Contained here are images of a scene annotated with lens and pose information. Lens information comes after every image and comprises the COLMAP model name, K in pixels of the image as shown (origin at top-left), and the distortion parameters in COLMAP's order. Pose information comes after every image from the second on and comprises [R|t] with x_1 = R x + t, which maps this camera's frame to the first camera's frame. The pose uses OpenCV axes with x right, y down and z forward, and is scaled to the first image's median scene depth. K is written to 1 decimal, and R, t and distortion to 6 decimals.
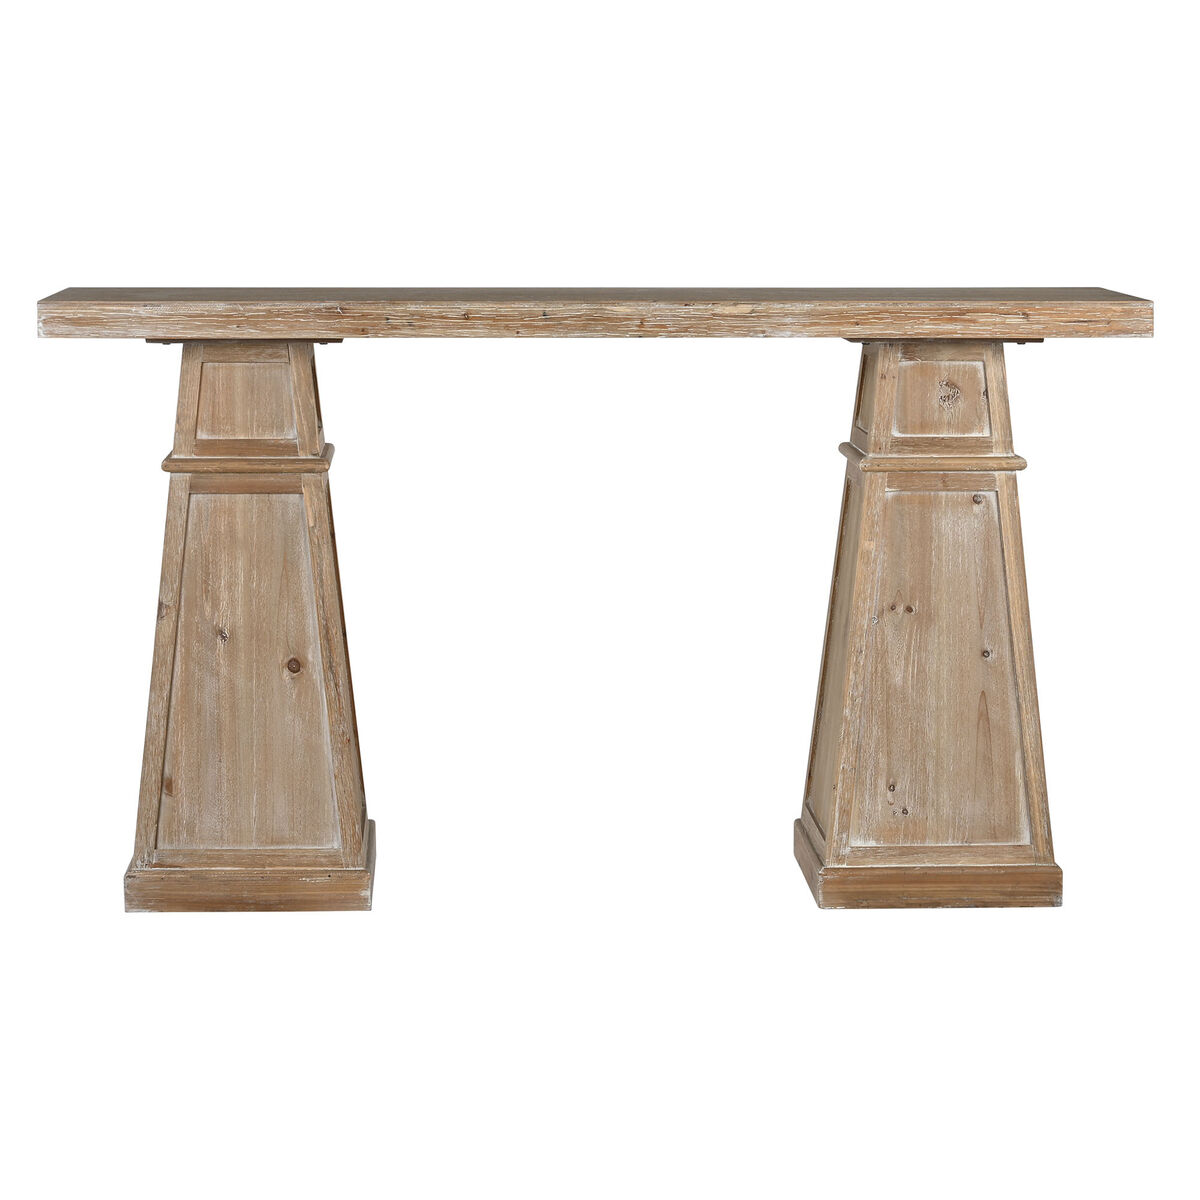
lens RADIAL K [[2898.2, 0, 600.0], [0, 2898.2, 600.0], [0, 0, 1]] dist [0.027314, 0.130699]
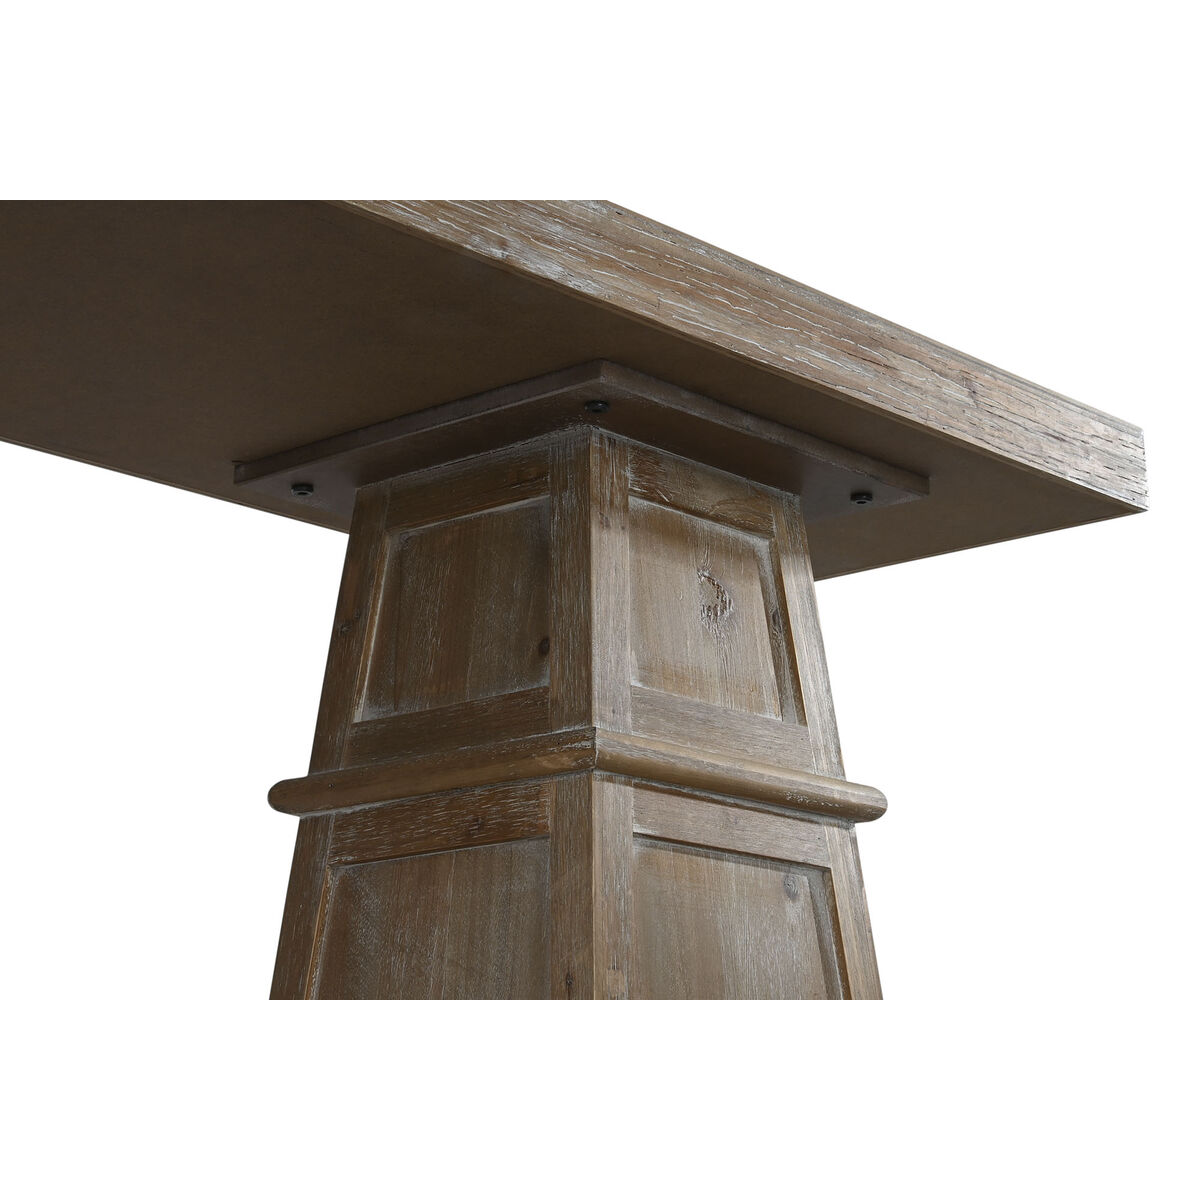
lens RADIAL K [[2898.2, 0, 600.0], [0, 2898.2, 600.0], [0, 0, 1]] dist [0.027314, 0.130699]
pose [[0.705163, 0.170211, 0.688312, -0.148903], [0.108875, 0.933253, -0.342322, 0.055425], [-0.700637, 0.316333, 0.639564, 0.773086]]
